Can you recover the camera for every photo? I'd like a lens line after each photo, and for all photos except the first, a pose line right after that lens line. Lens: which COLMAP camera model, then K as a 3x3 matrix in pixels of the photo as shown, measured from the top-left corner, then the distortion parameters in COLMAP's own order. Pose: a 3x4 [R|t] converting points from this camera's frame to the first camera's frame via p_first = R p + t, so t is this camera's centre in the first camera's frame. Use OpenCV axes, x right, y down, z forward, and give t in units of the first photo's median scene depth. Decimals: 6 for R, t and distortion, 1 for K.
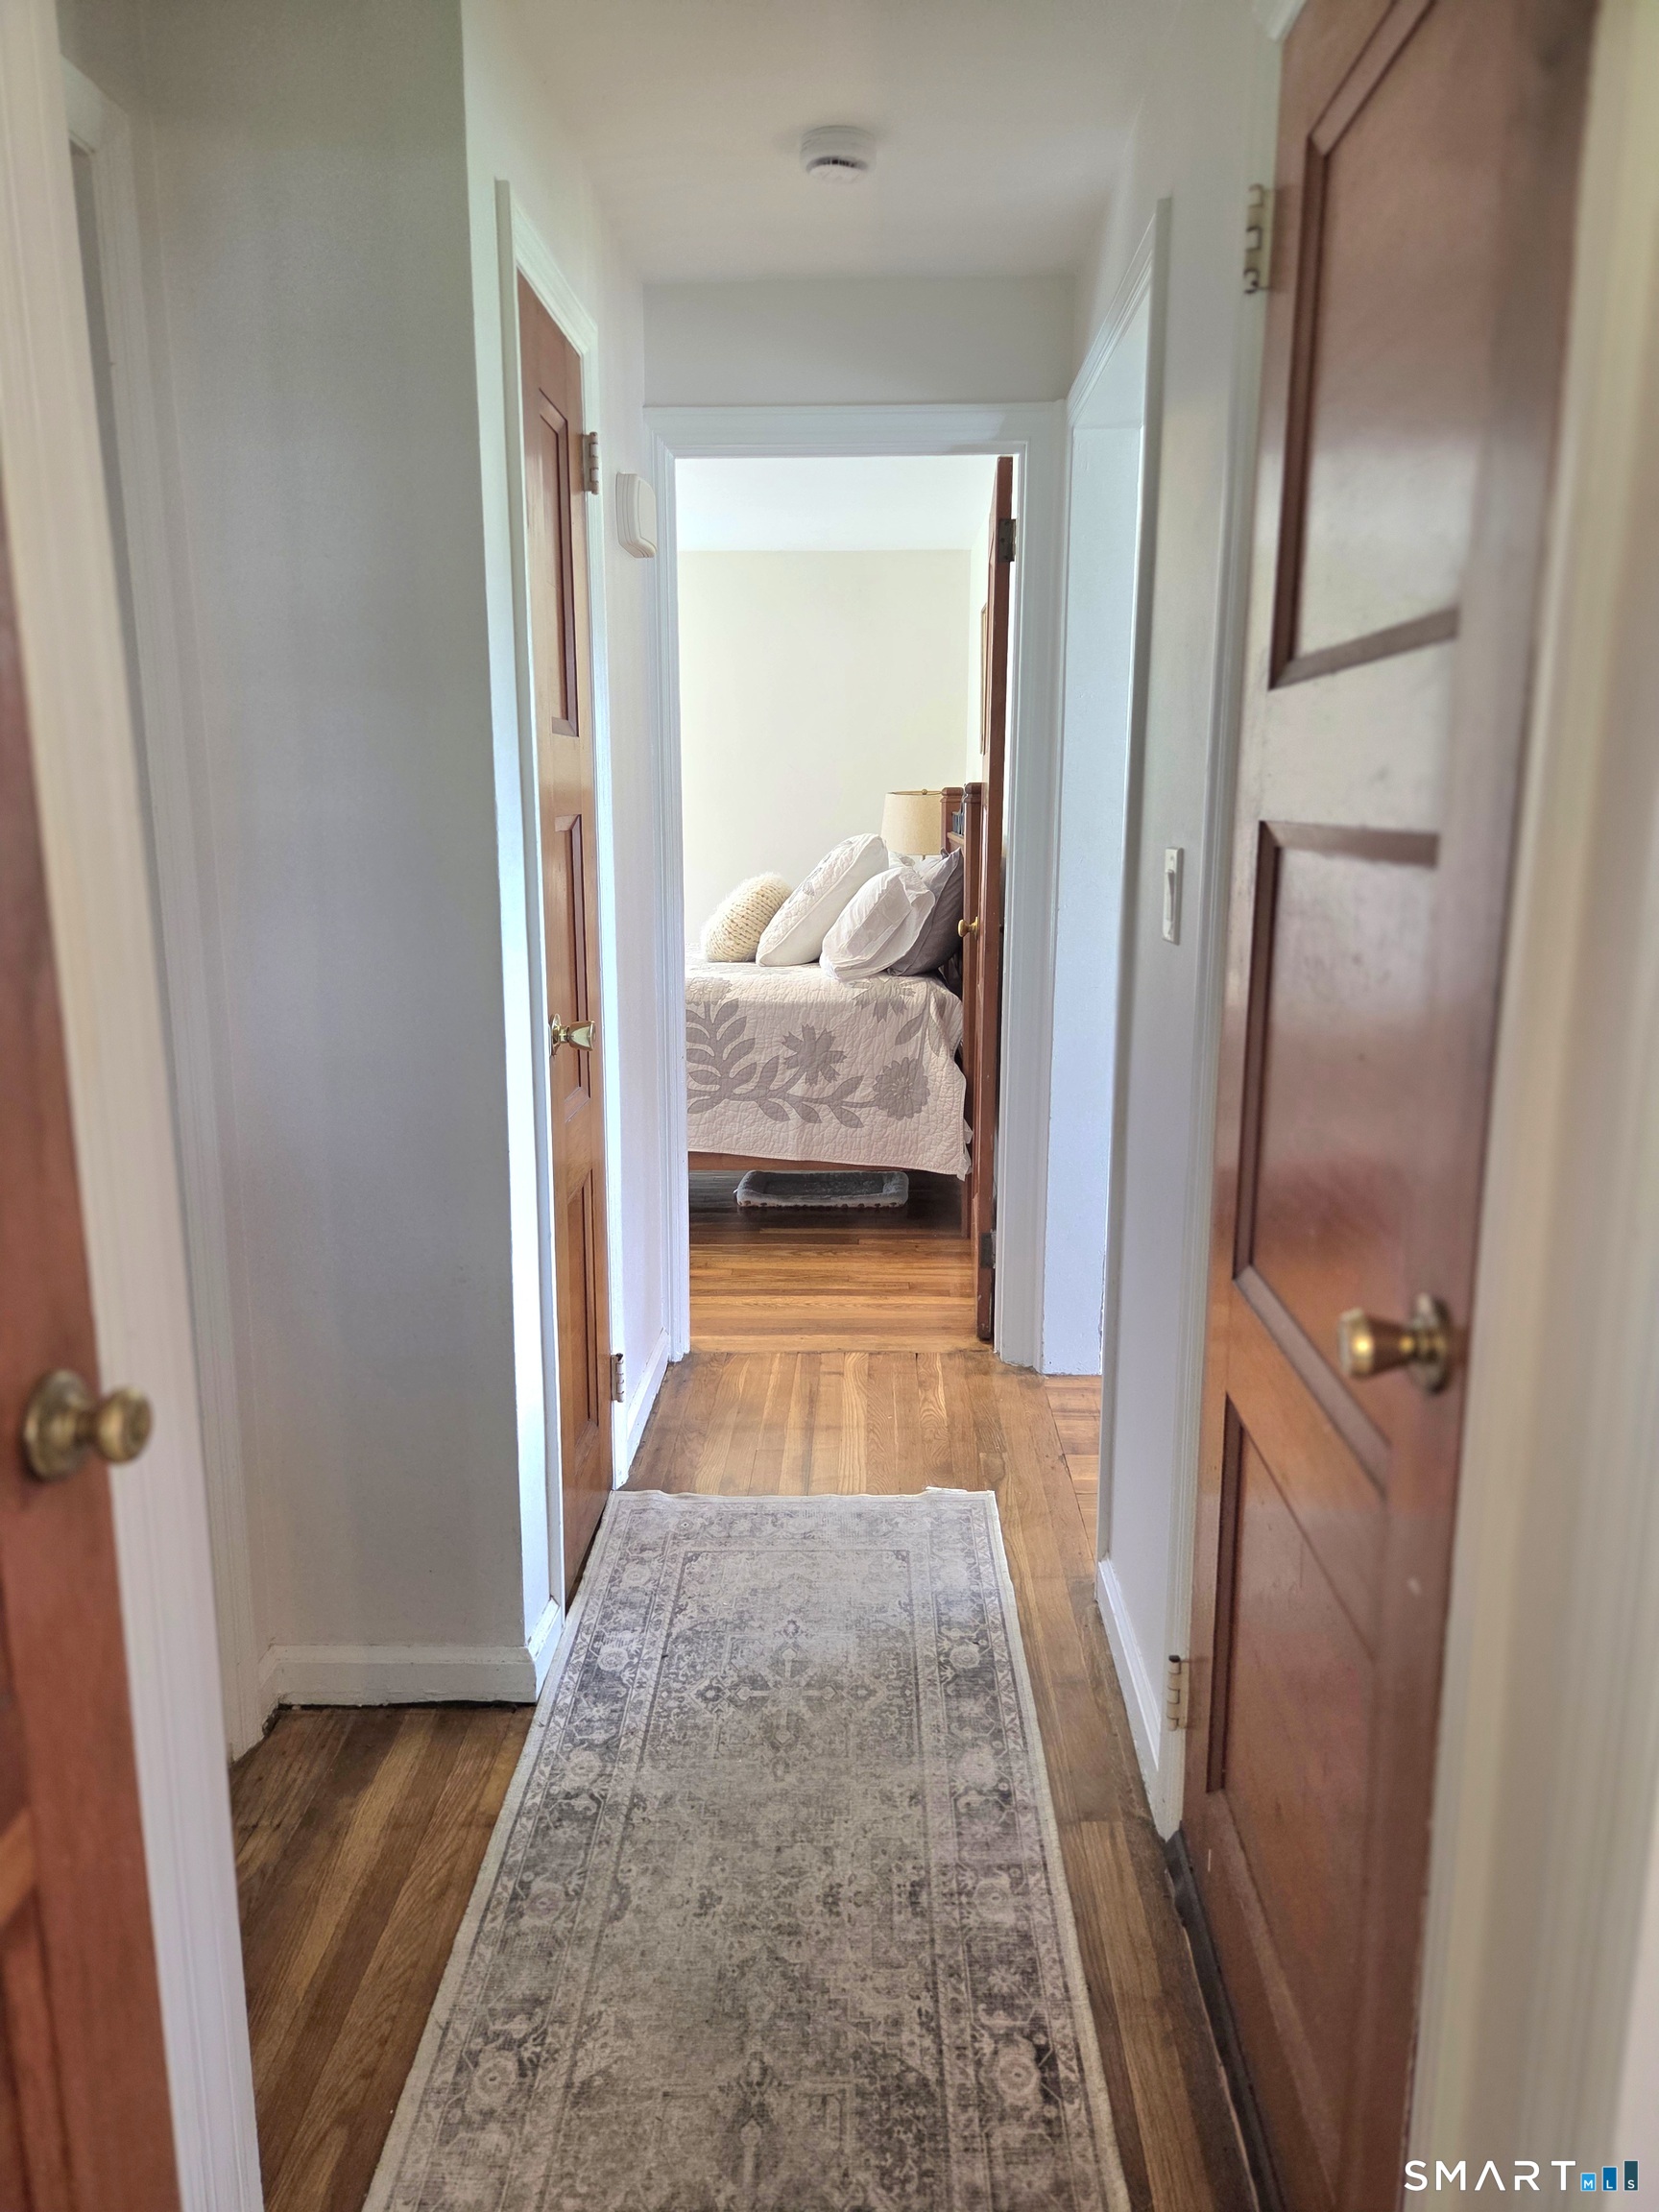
lens RADIAL K [[1486.2, 0, 844.1], [0, 1486.2, 1102.6], [0, 0, 1]] dist [0.067702, -0.049869]
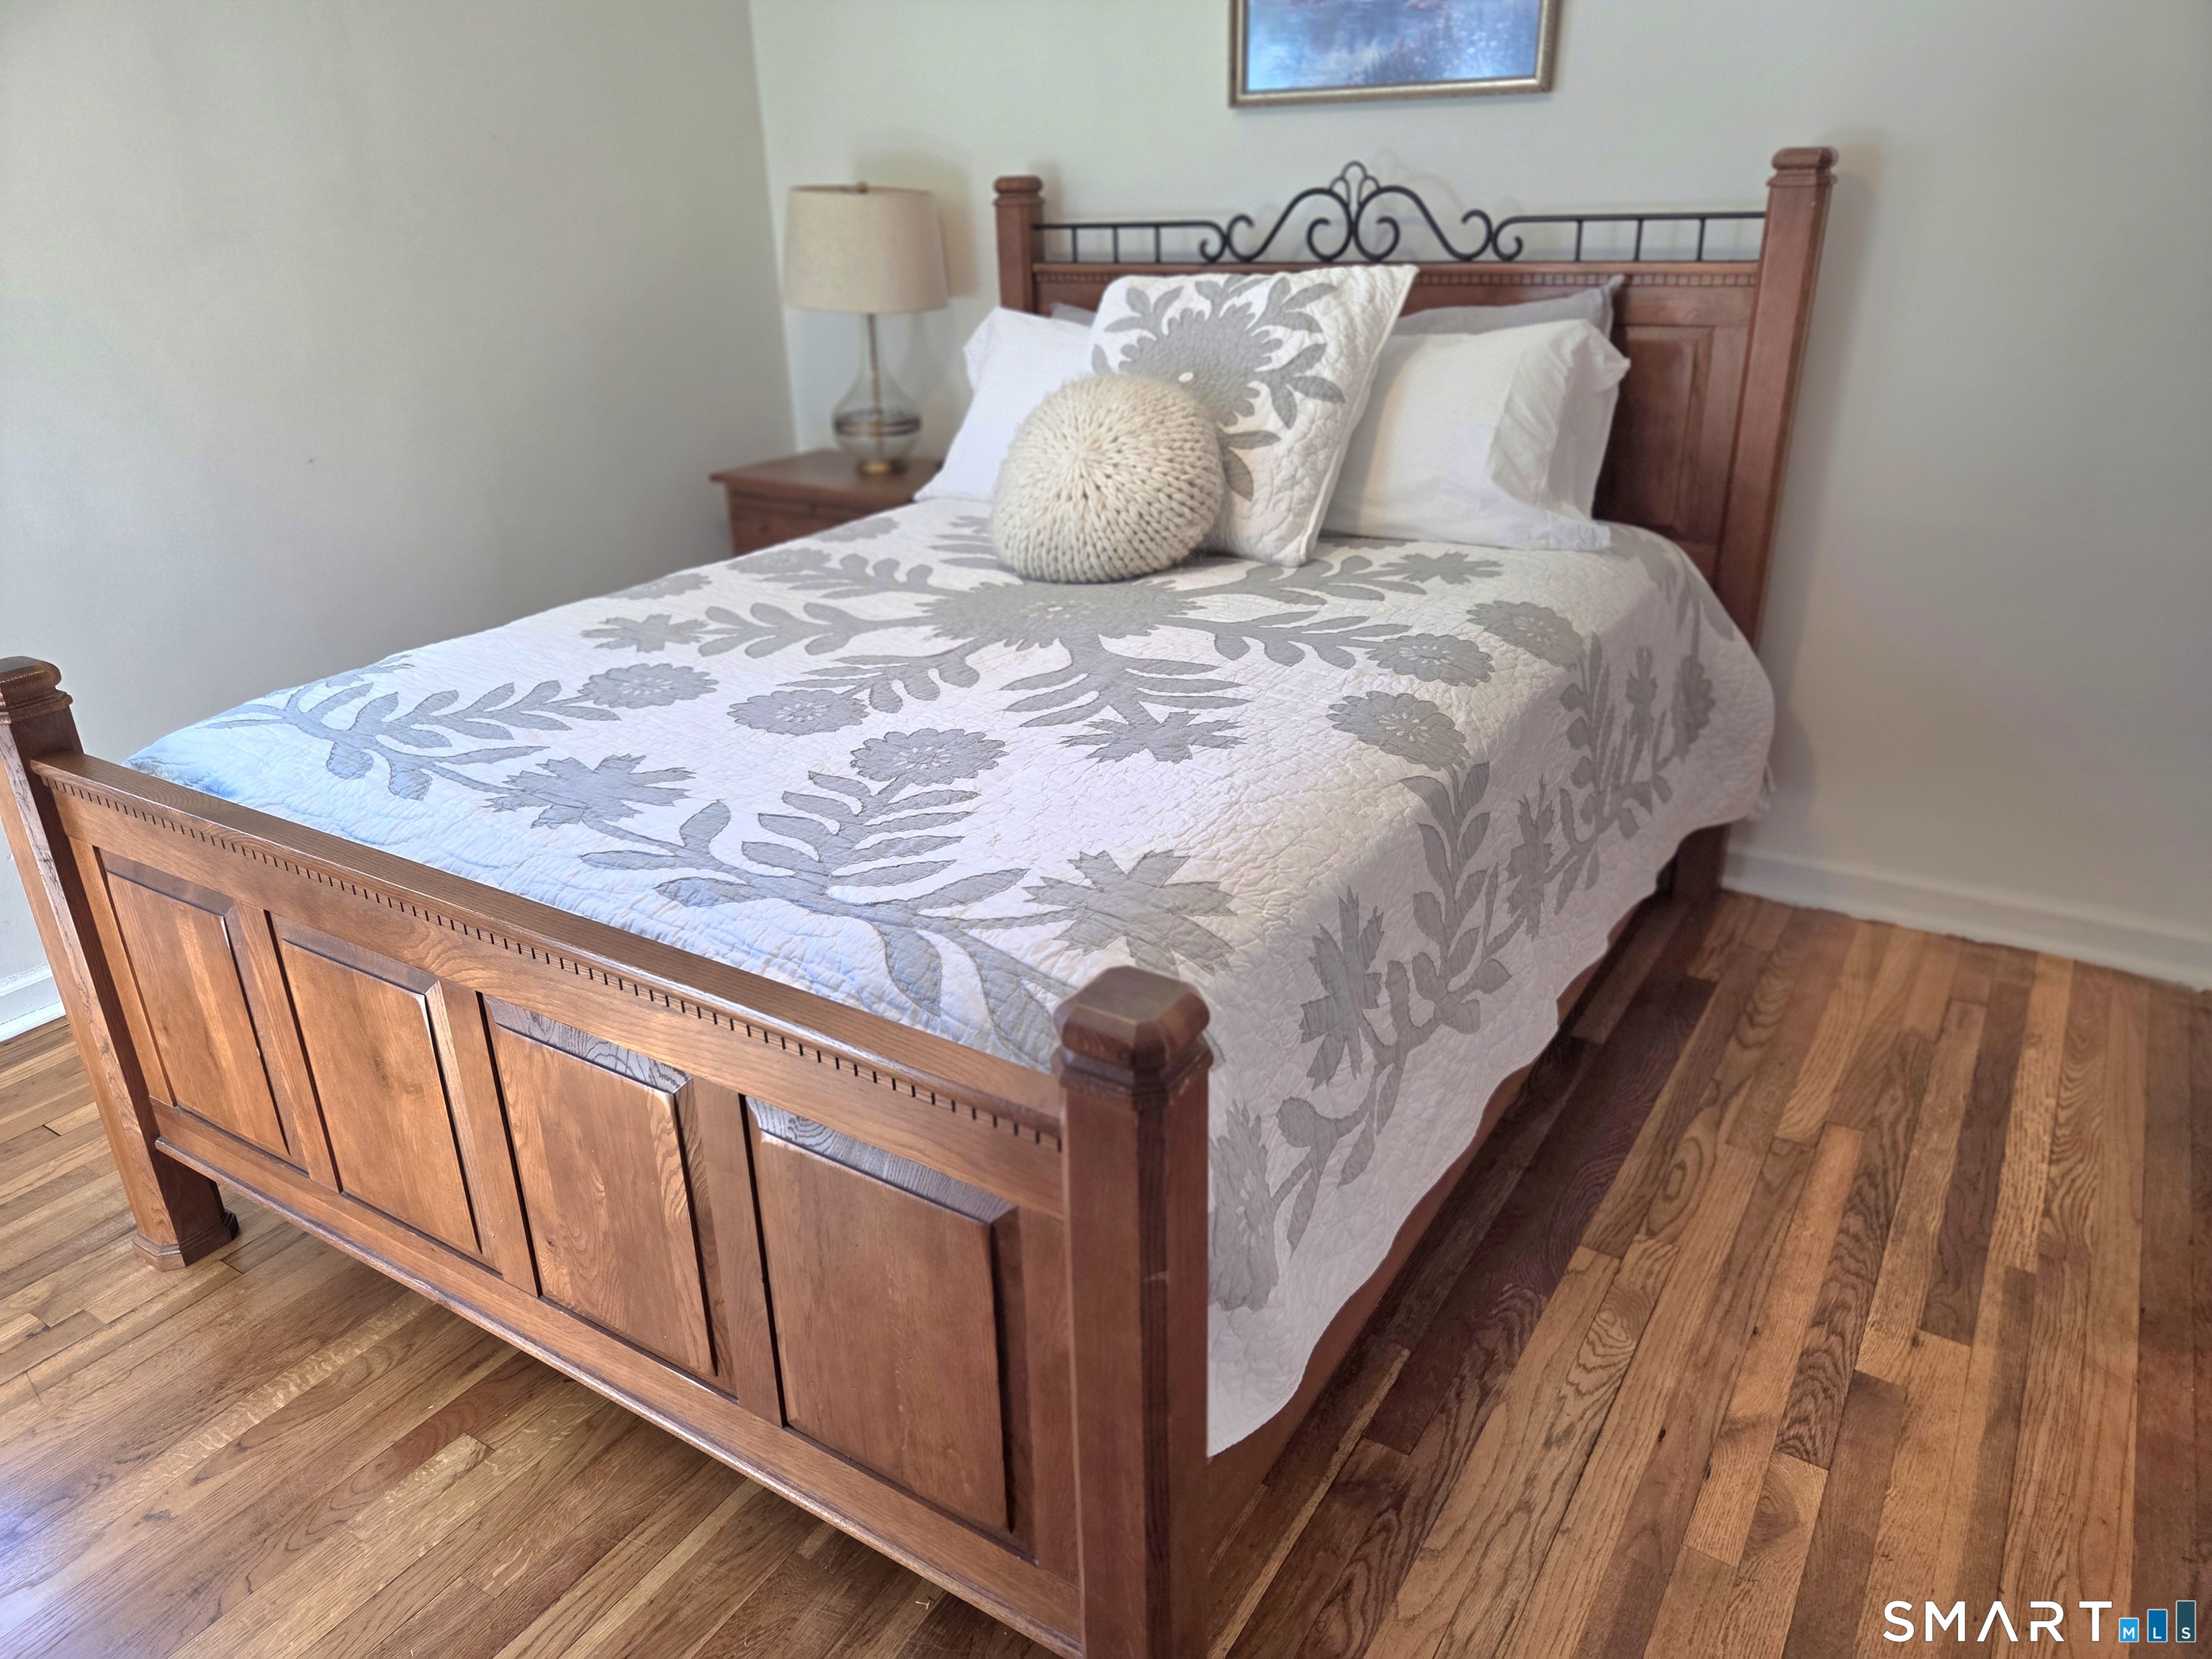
lens RADIAL K [[1486.2, 0, 1101.3], [0, 1486.2, 823.9], [0, 0, 1]] dist [0.067702, -0.049869]
pose [[0.520501, -0.349676, 0.778977, -0.555248], [0.194839, 0.936871, 0.290364, -0.183741], [-0.831334, 0.000641, 0.555772, 0.862334]]
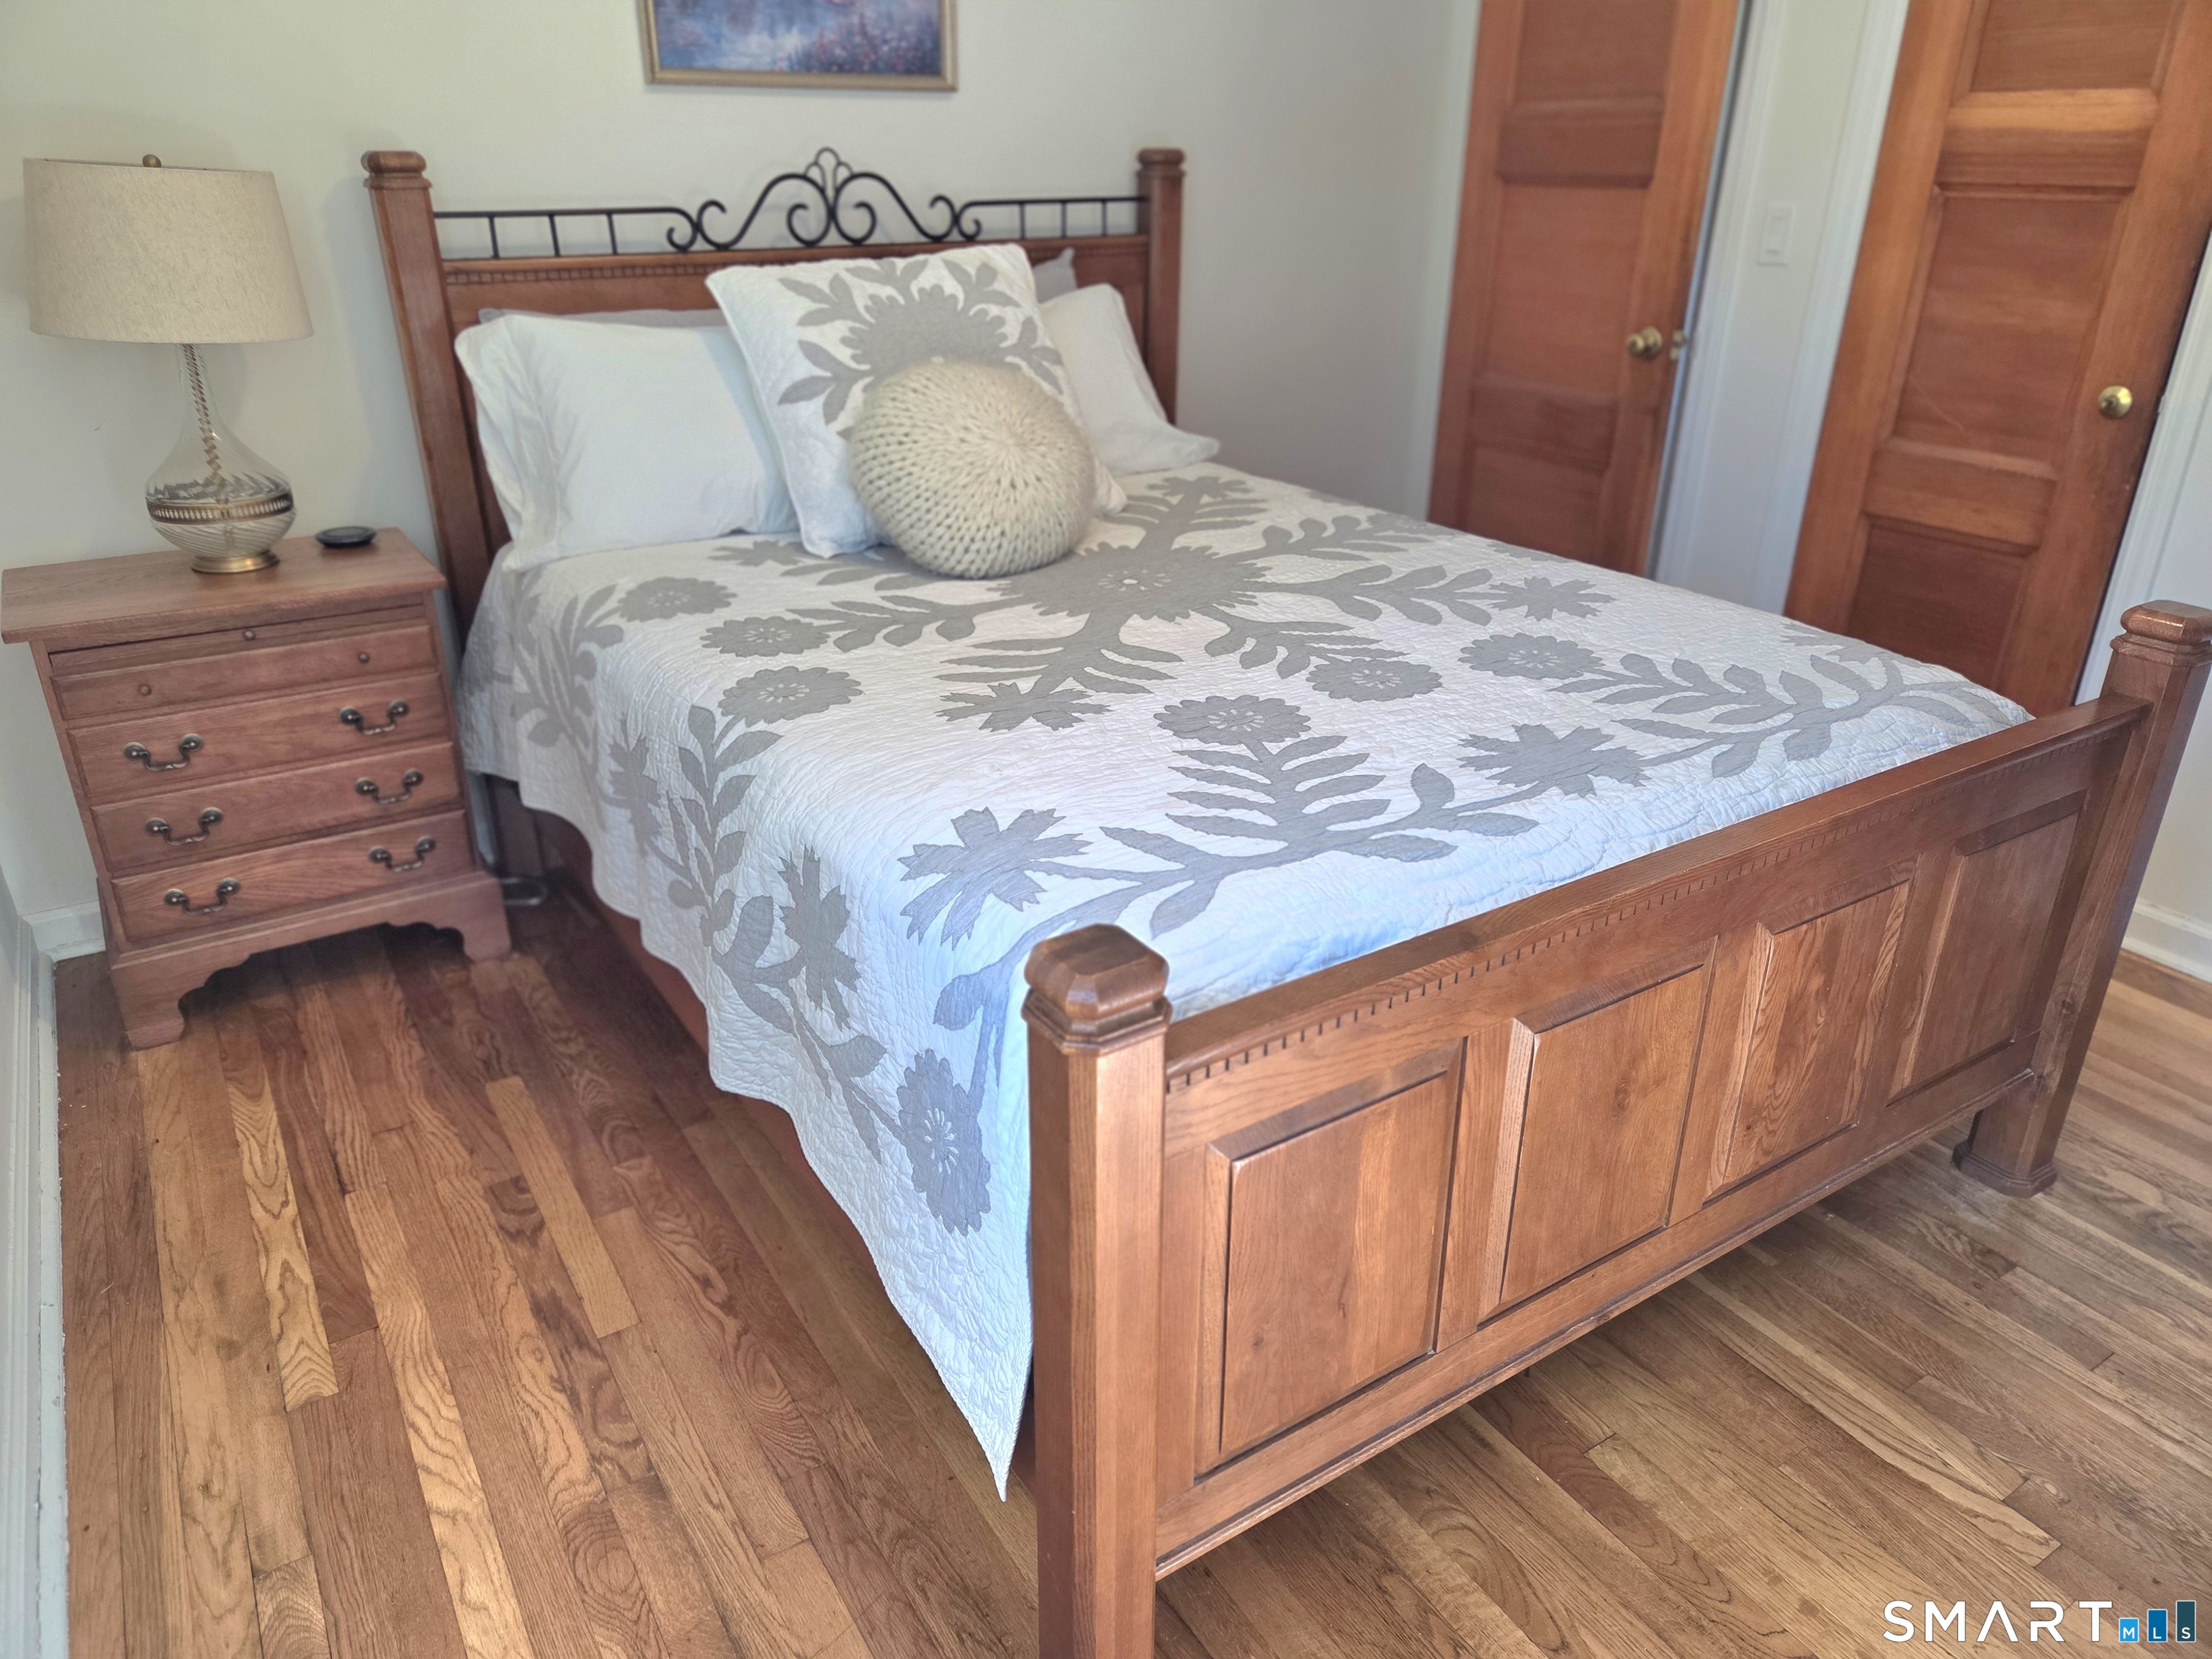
lens RADIAL K [[1468.2, 0, 1075.7], [0, 1468.2, 811.1], [0, 0, 1]] dist [0.066368, -0.048552]
pose [[-0.548177, -0.342204, 0.763150, -0.551163], [0.171658, 0.847004, 0.503108, -0.301173], [-0.818557, 0.406793, -0.405566, 1.410641]]
